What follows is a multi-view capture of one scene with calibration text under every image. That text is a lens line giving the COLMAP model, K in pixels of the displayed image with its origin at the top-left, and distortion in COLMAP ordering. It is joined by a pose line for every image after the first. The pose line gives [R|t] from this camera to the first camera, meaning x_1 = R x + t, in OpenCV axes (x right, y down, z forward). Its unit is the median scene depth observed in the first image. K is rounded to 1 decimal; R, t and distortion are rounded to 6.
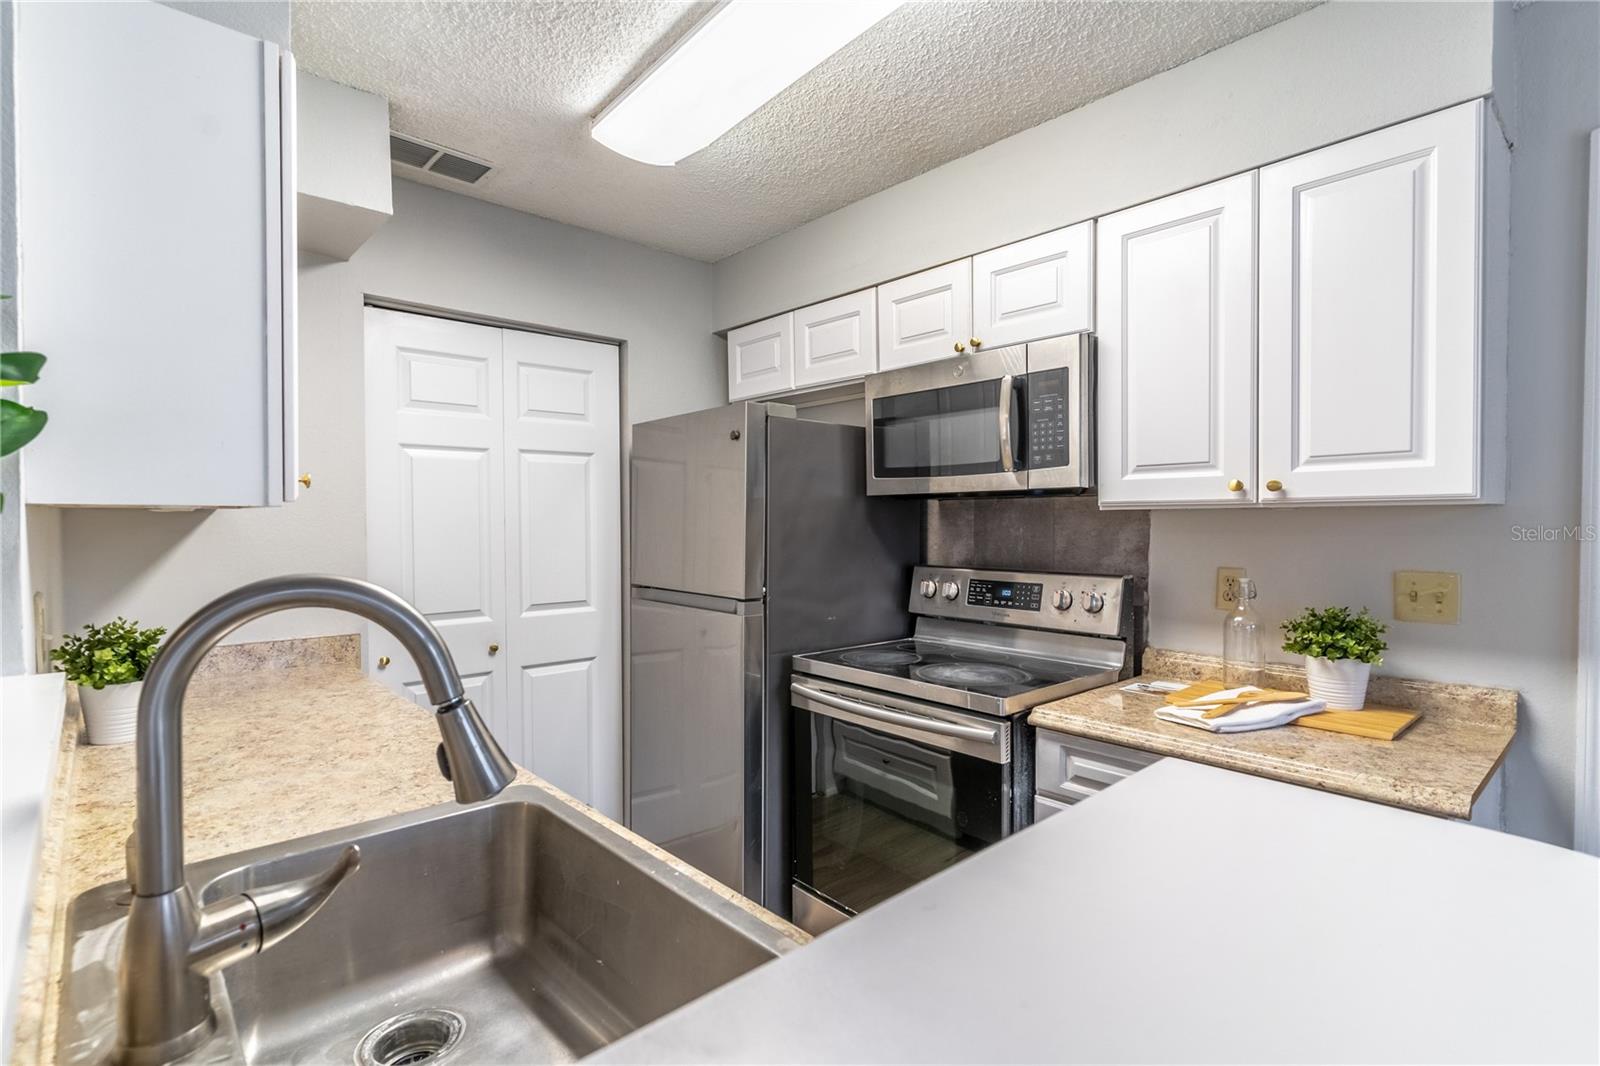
lens RADIAL K [[747.7, 0, 793.7], [0, 747.7, 535.6], [0, 0, 1]] dist [0.001364, 0.000829]
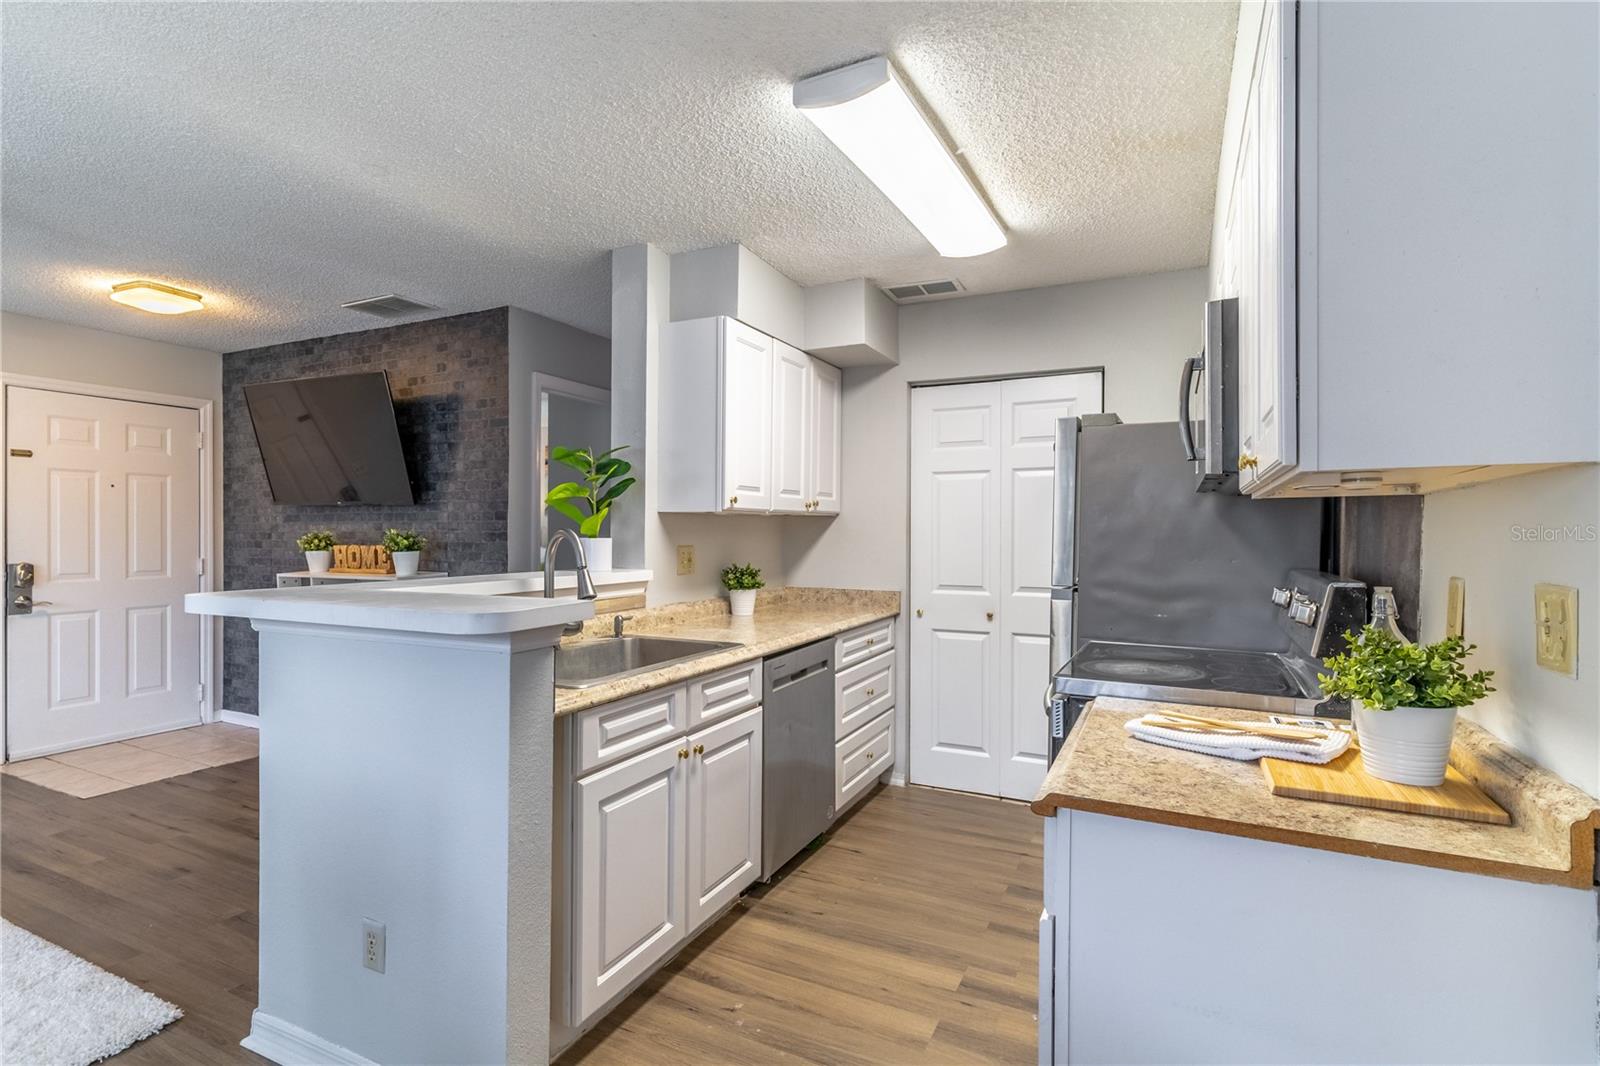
lens RADIAL K [[747.7, 0, 793.7], [0, 747.7, 535.6], [0, 0, 1]] dist [0.001364, 0.000829]
pose [[0.412313, 0.018806, -0.910848, 0.827404], [-0.020491, 0.999725, 0.011365, -0.004916], [0.910812, 0.013979, 0.412585, 0.119487]]
